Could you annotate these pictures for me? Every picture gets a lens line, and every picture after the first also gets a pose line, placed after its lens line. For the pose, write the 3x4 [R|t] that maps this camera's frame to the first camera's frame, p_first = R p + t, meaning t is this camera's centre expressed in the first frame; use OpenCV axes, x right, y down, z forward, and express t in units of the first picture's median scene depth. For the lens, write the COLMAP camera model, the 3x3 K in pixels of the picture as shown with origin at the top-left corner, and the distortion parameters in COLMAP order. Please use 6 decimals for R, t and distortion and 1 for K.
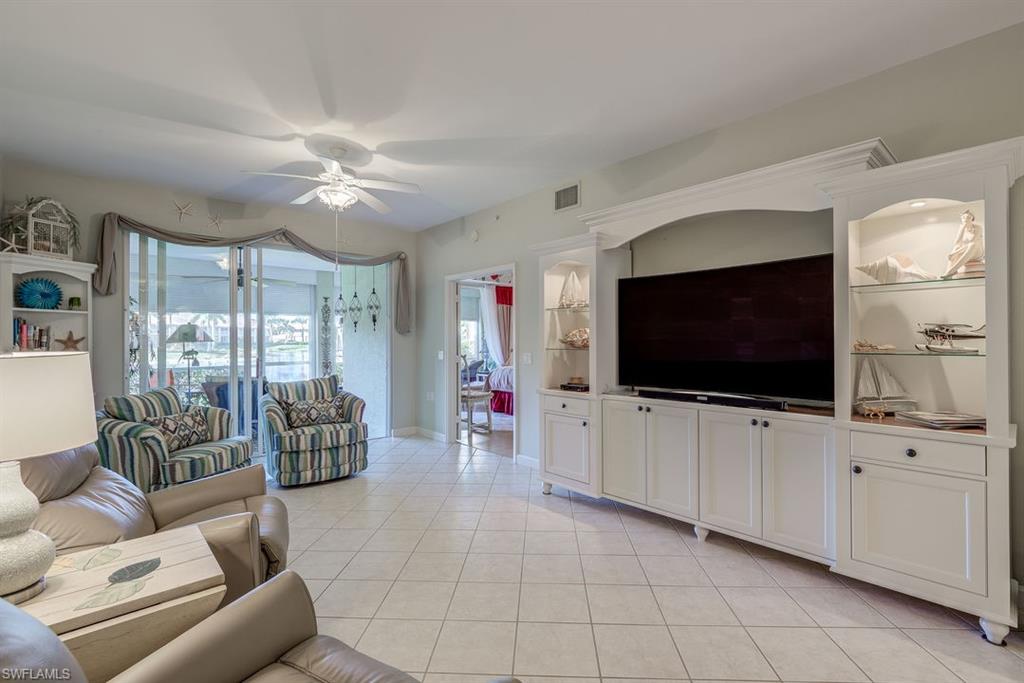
lens RADIAL K [[458.6, 0, 512.0], [0, 458.6, 341.5], [0, 0, 1]] dist [-0.011638, -0.000221]
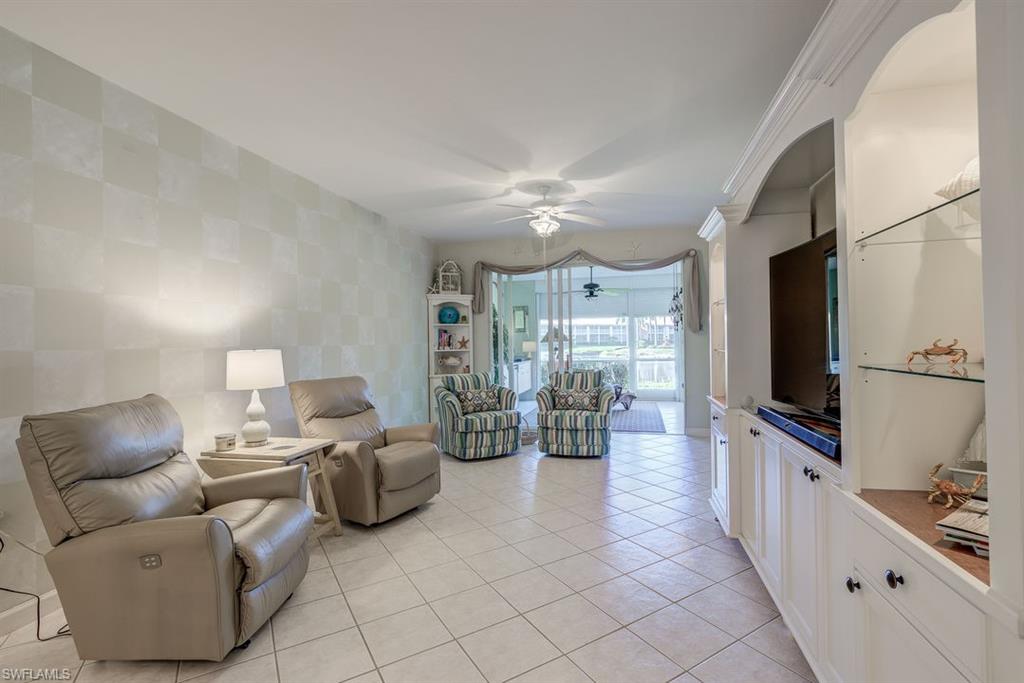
lens RADIAL K [[458.6, 0, 512.0], [0, 458.6, 341.5], [0, 0, 1]] dist [-0.011638, -0.000221]
pose [[0.554742, -0.005909, -0.832002, 0.536193], [0.014746, 0.999888, 0.002731, -0.005141], [0.831892, -0.013784, 0.554767, 0.208036]]
